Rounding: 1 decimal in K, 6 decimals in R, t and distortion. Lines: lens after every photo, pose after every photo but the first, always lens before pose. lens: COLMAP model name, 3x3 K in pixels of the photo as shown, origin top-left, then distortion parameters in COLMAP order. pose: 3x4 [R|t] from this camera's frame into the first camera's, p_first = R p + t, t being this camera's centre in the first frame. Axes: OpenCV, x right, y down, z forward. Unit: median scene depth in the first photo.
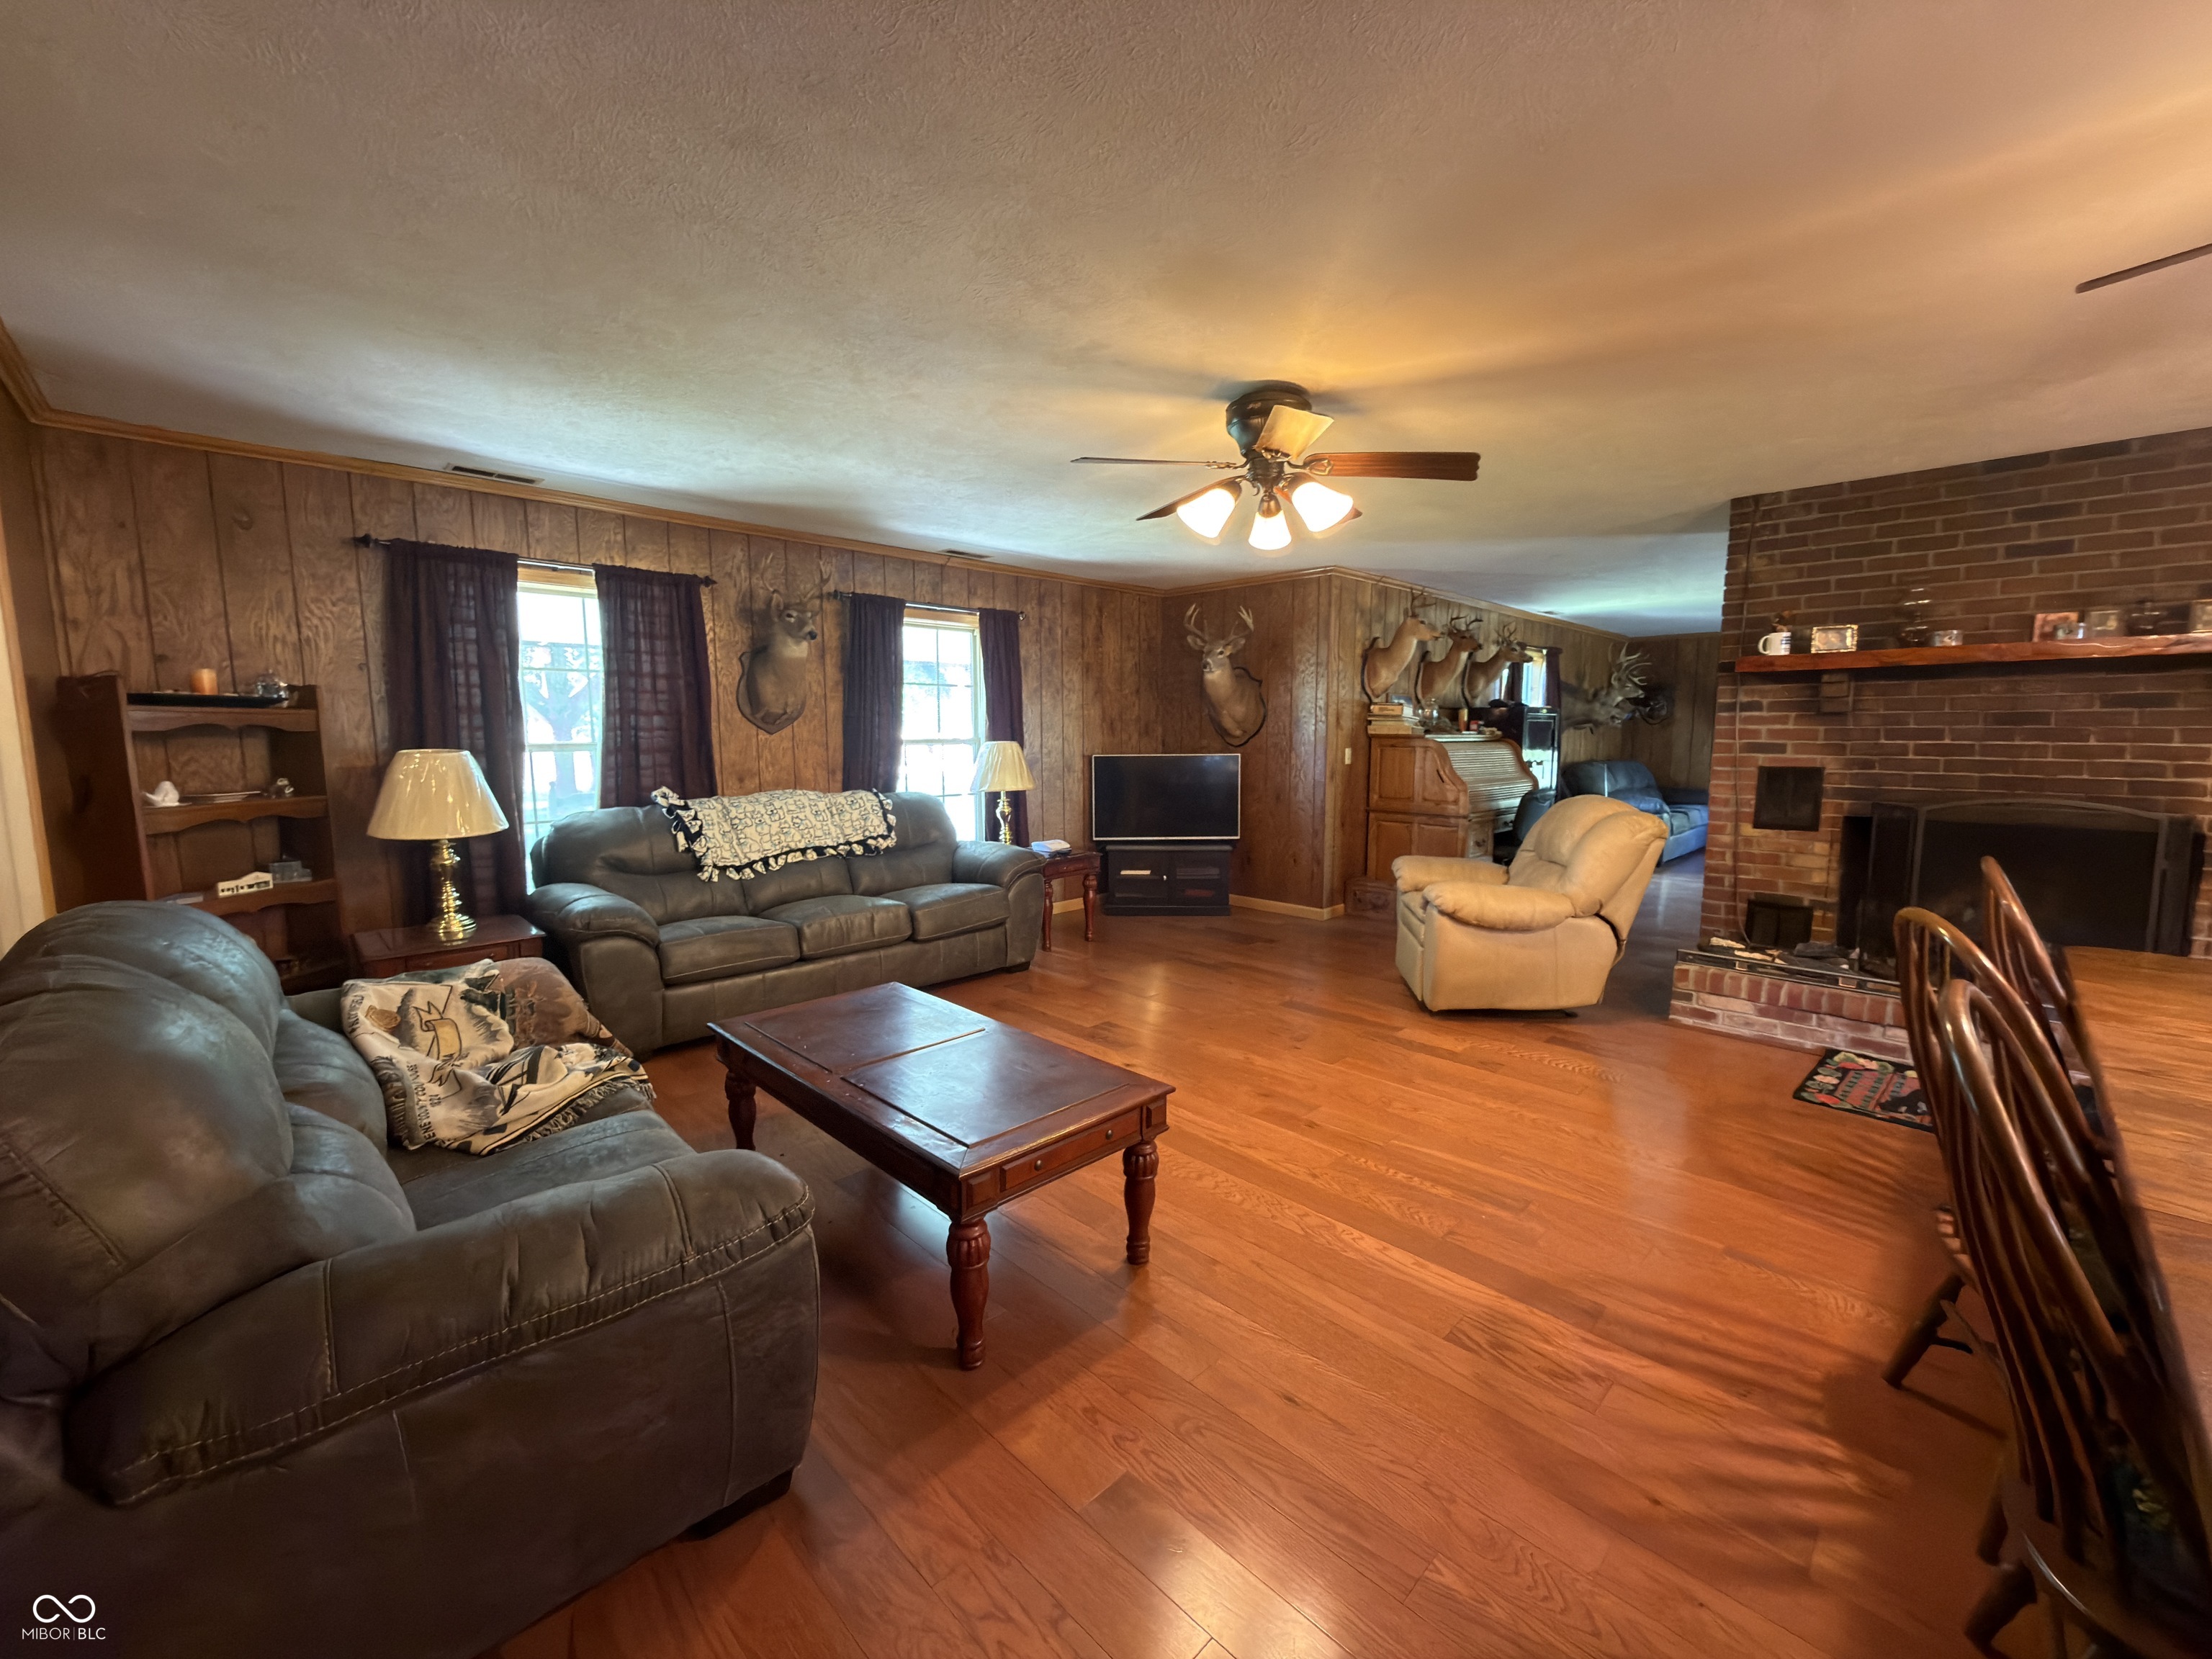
lens RADIAL K [[883.6, 0, 1111.9], [0, 883.6, 831.1], [0, 0, 1]] dist [-0.001054, 0.000551]
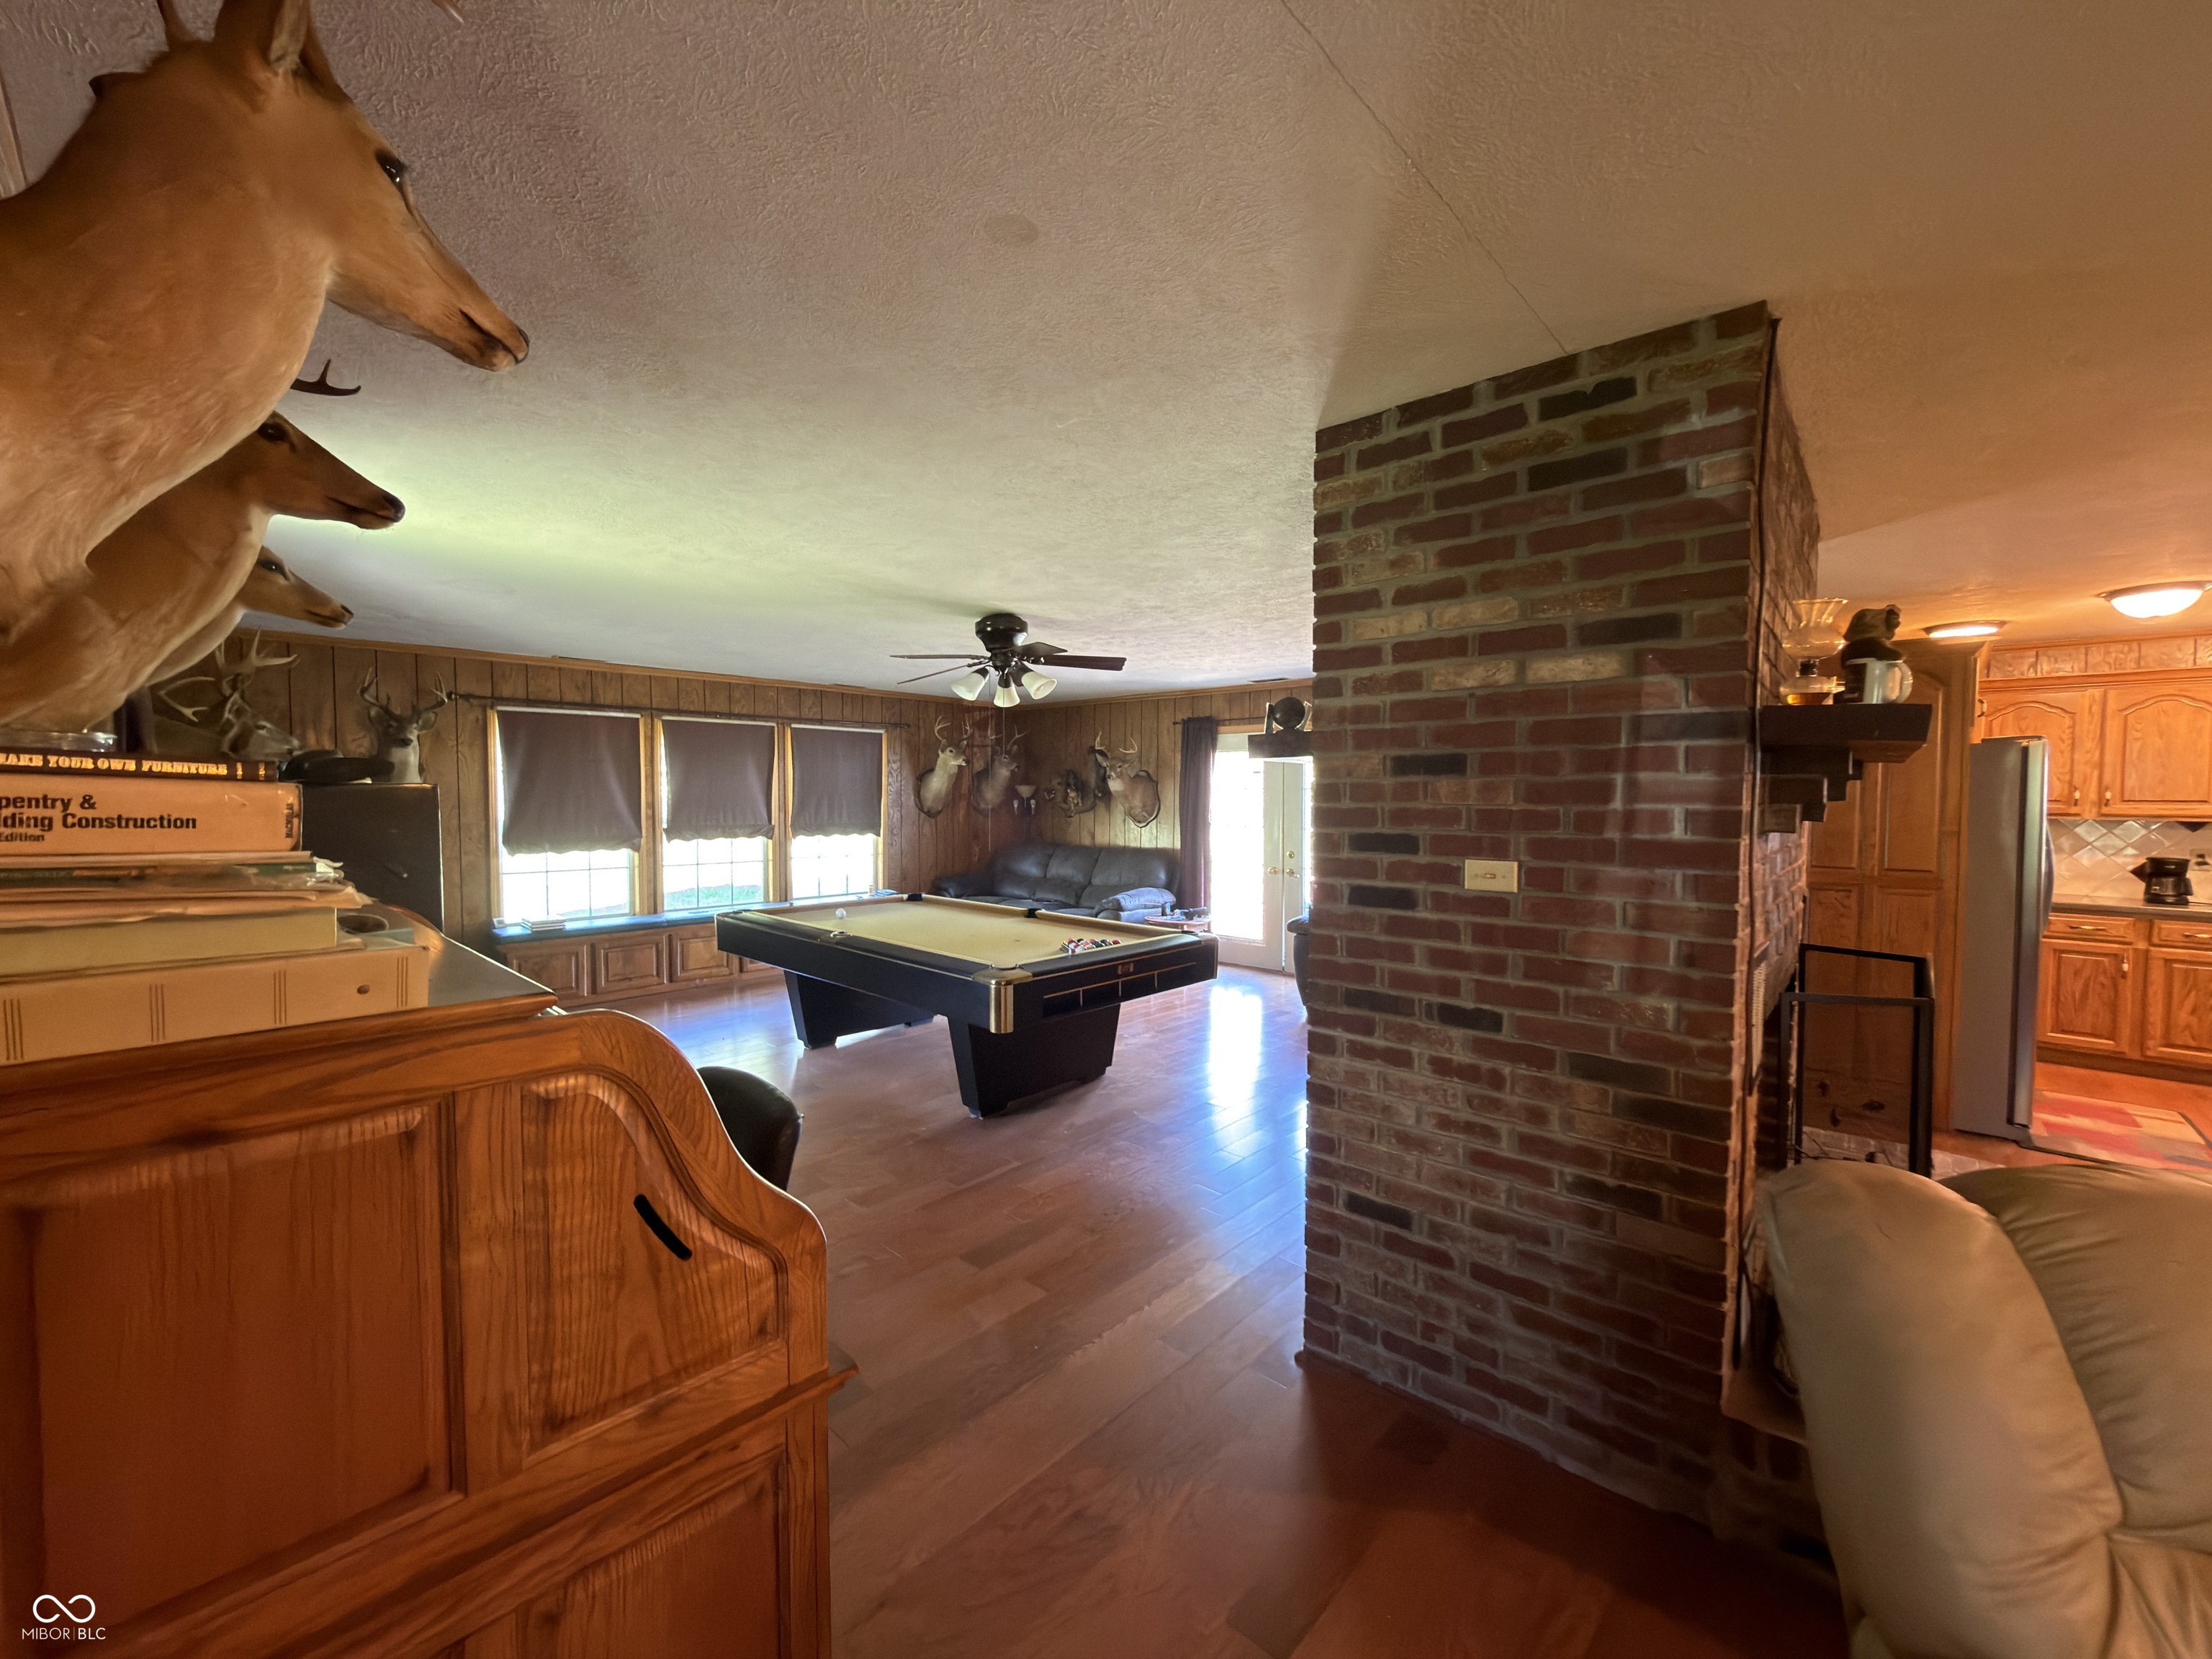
lens RADIAL K [[883.6, 0, 1109.9], [0, 883.6, 831.3], [0, 0, 1]] dist [-0.001054, 0.000551]
pose [[-0.032144, -0.043147, 0.998552, 0.318031], [0.110602, 0.992778, 0.046457, -0.198432], [-0.993345, 0.111935, -0.027140, 1.372914]]
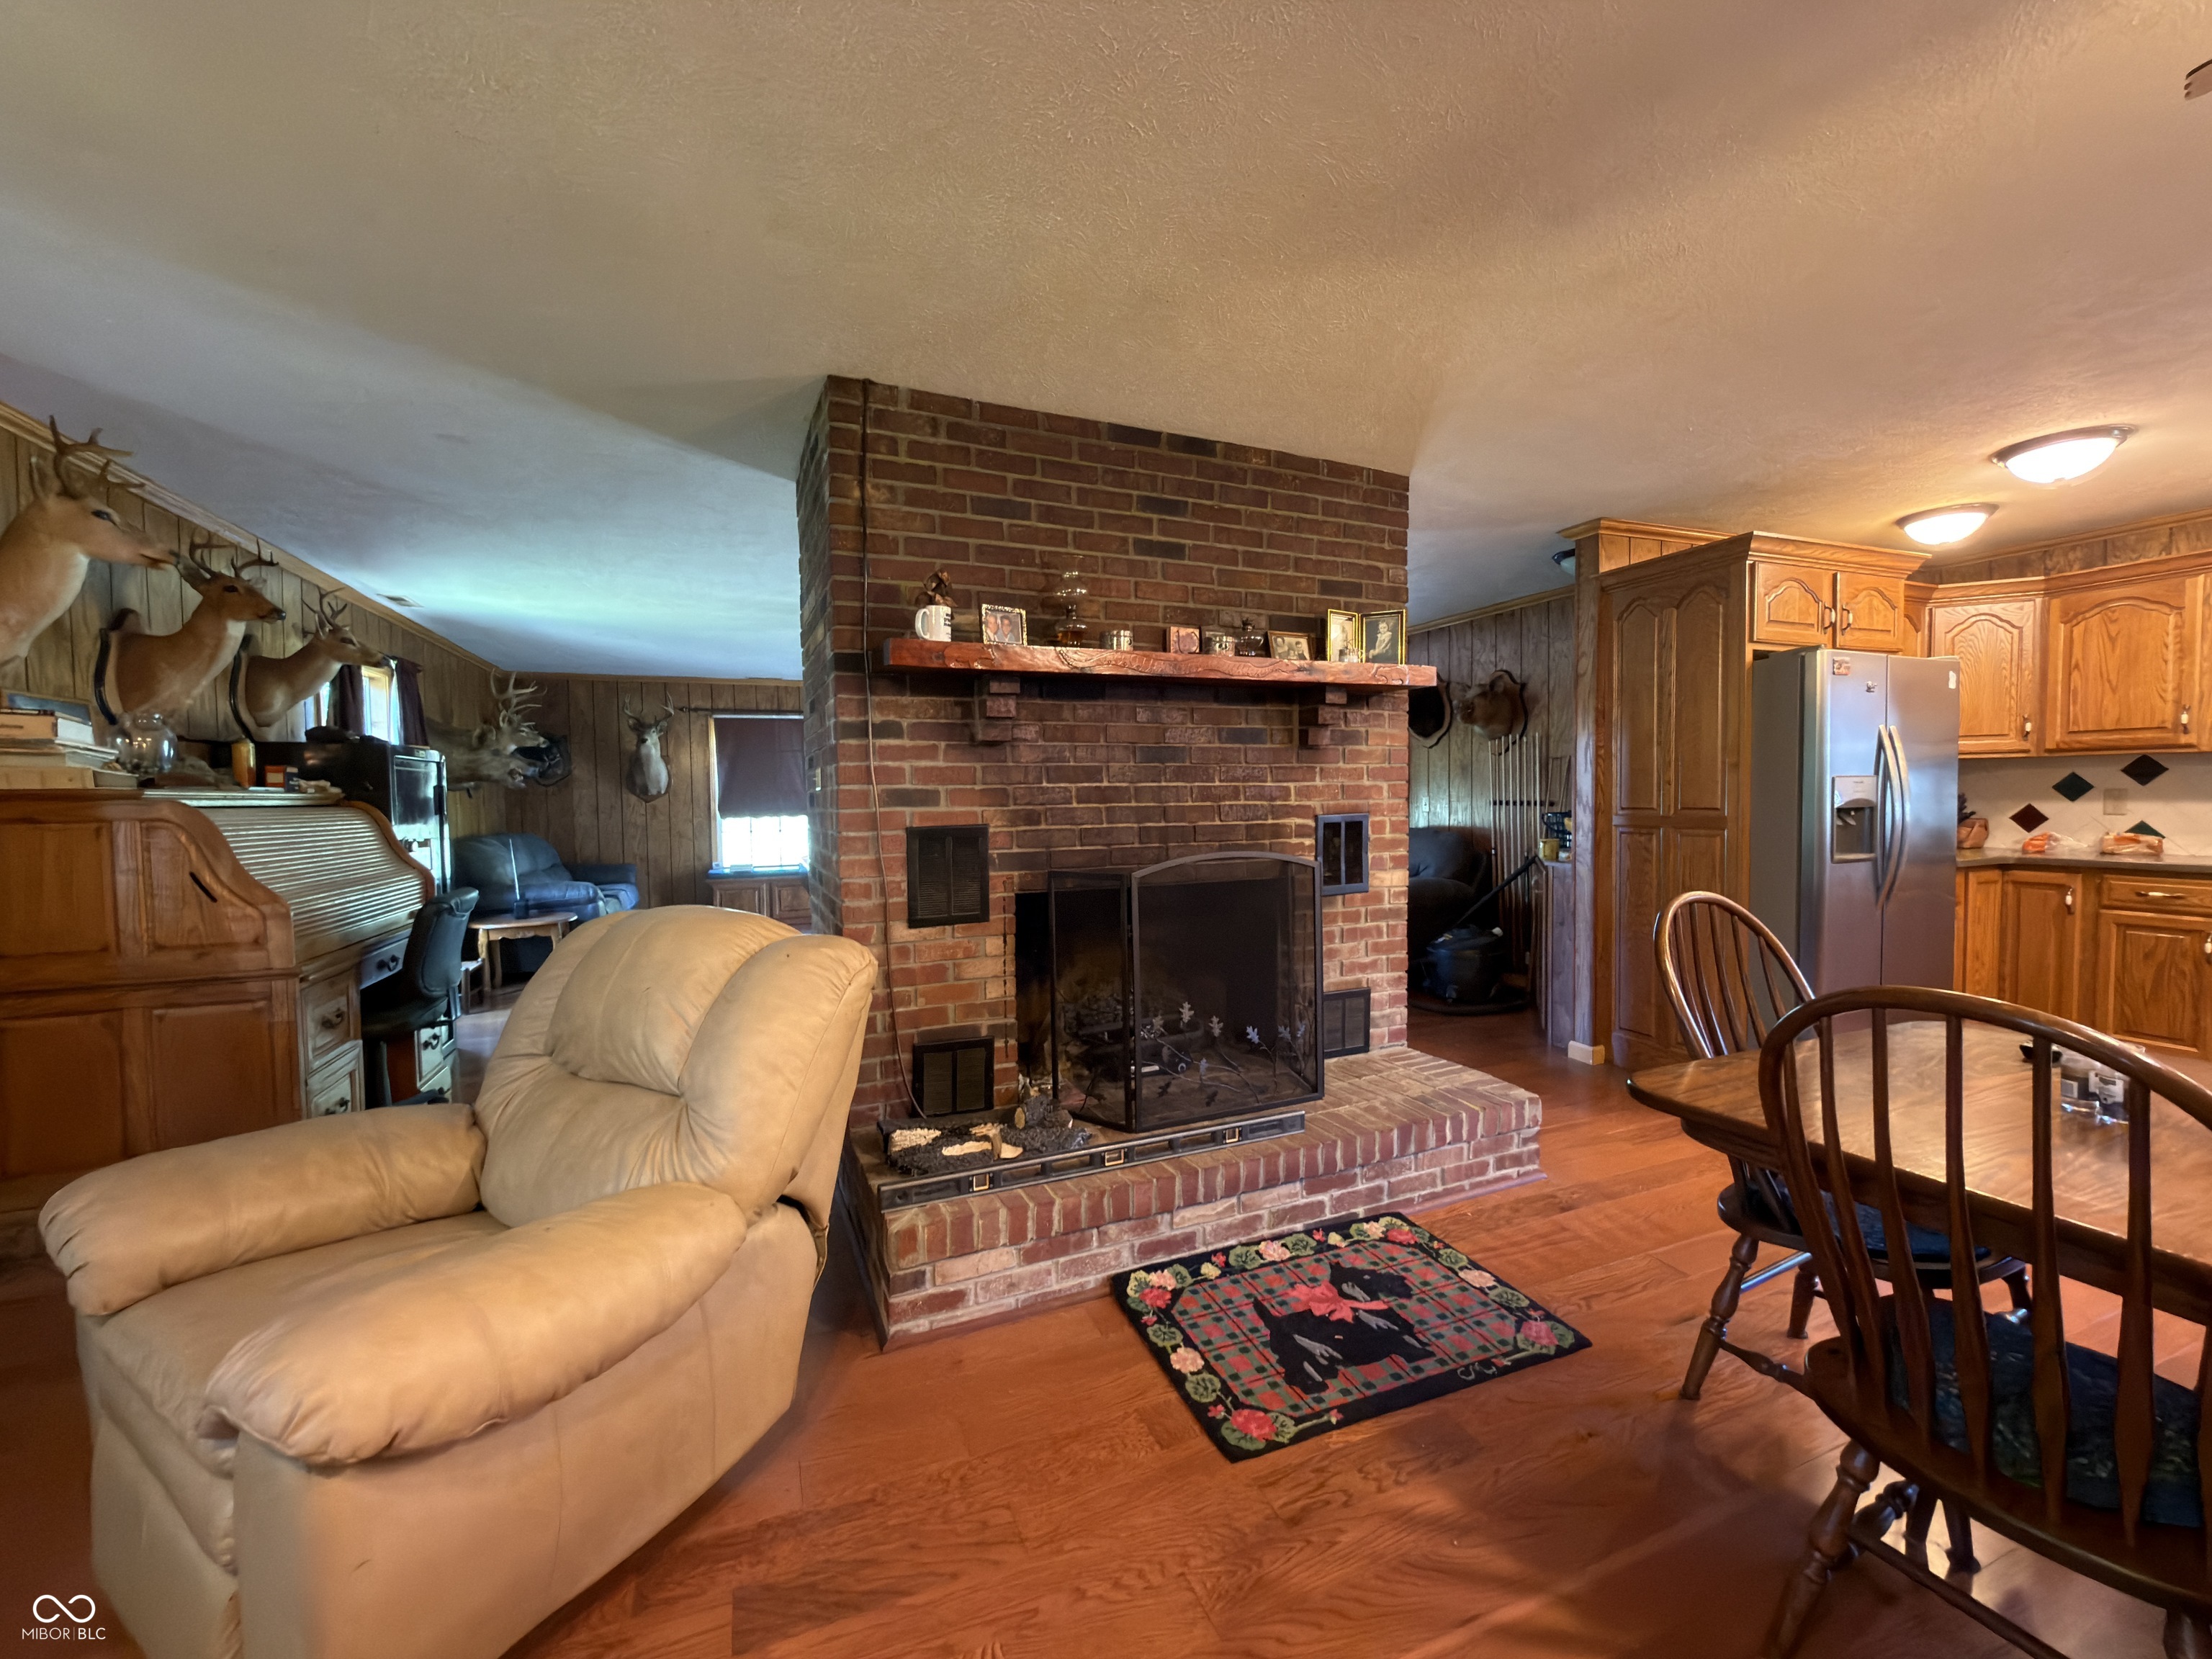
lens RADIAL K [[883.6, 0, 1101.6], [0, 883.6, 829.2], [0, 0, 1]] dist [-0.001054, 0.000551]
pose [[0.390414, -0.042117, 0.919676, 0.229125], [0.118652, 0.992924, -0.004898, -0.055199], [-0.912961, 0.111033, 0.392649, 0.659919]]
